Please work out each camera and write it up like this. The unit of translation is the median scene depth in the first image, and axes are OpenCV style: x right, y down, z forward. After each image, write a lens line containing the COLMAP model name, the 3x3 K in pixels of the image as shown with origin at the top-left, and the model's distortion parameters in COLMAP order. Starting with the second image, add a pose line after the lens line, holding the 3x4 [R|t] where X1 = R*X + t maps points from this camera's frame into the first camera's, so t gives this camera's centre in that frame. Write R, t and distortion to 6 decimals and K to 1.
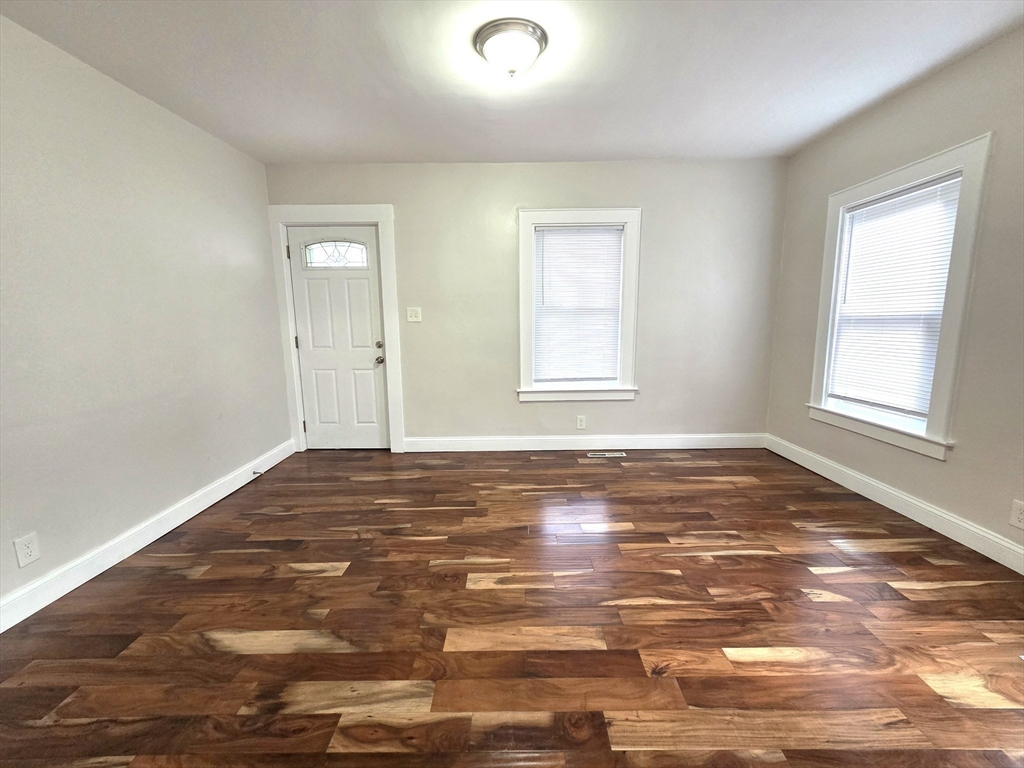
lens RADIAL K [[413.3, 0, 512.0], [0, 413.3, 384.0], [0, 0, 1]] dist [0.002654, 0.000463]
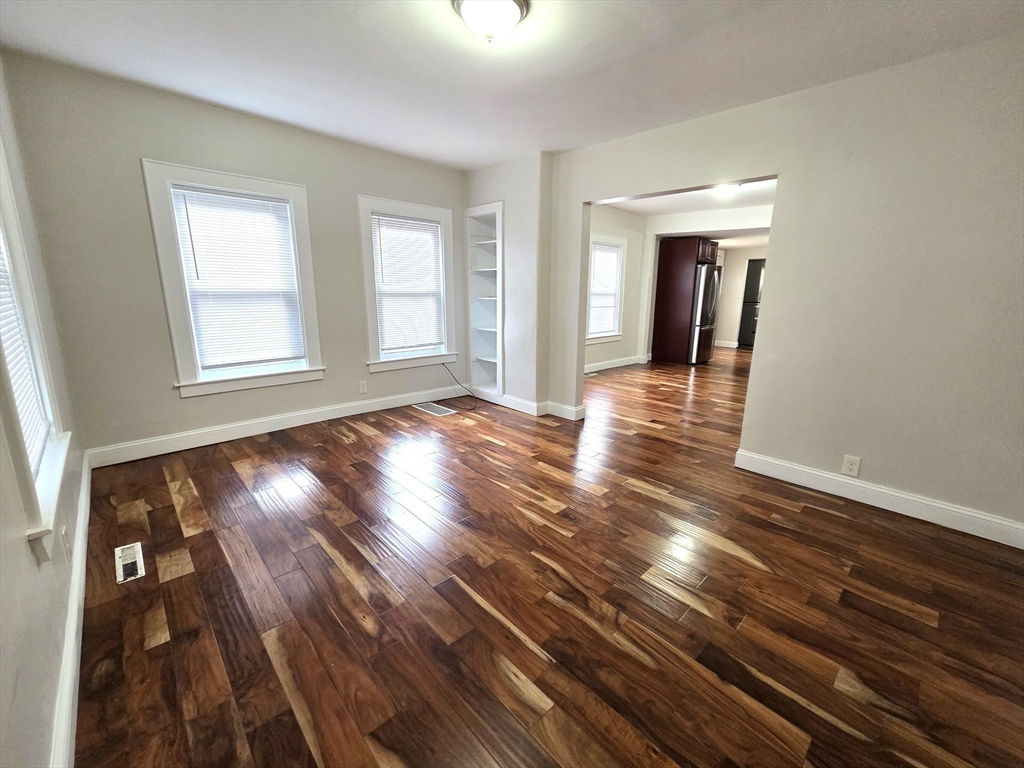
lens RADIAL K [[424.4, 0, 515.6], [0, 424.4, 383.4], [0, 0, 1]] dist [0.000389, -0.000183]
pose [[-0.692102, -0.151121, 0.705803, -0.721906], [0.105238, 0.946261, 0.305802, -0.241993], [-0.714087, 0.285923, -0.639005, 1.523817]]
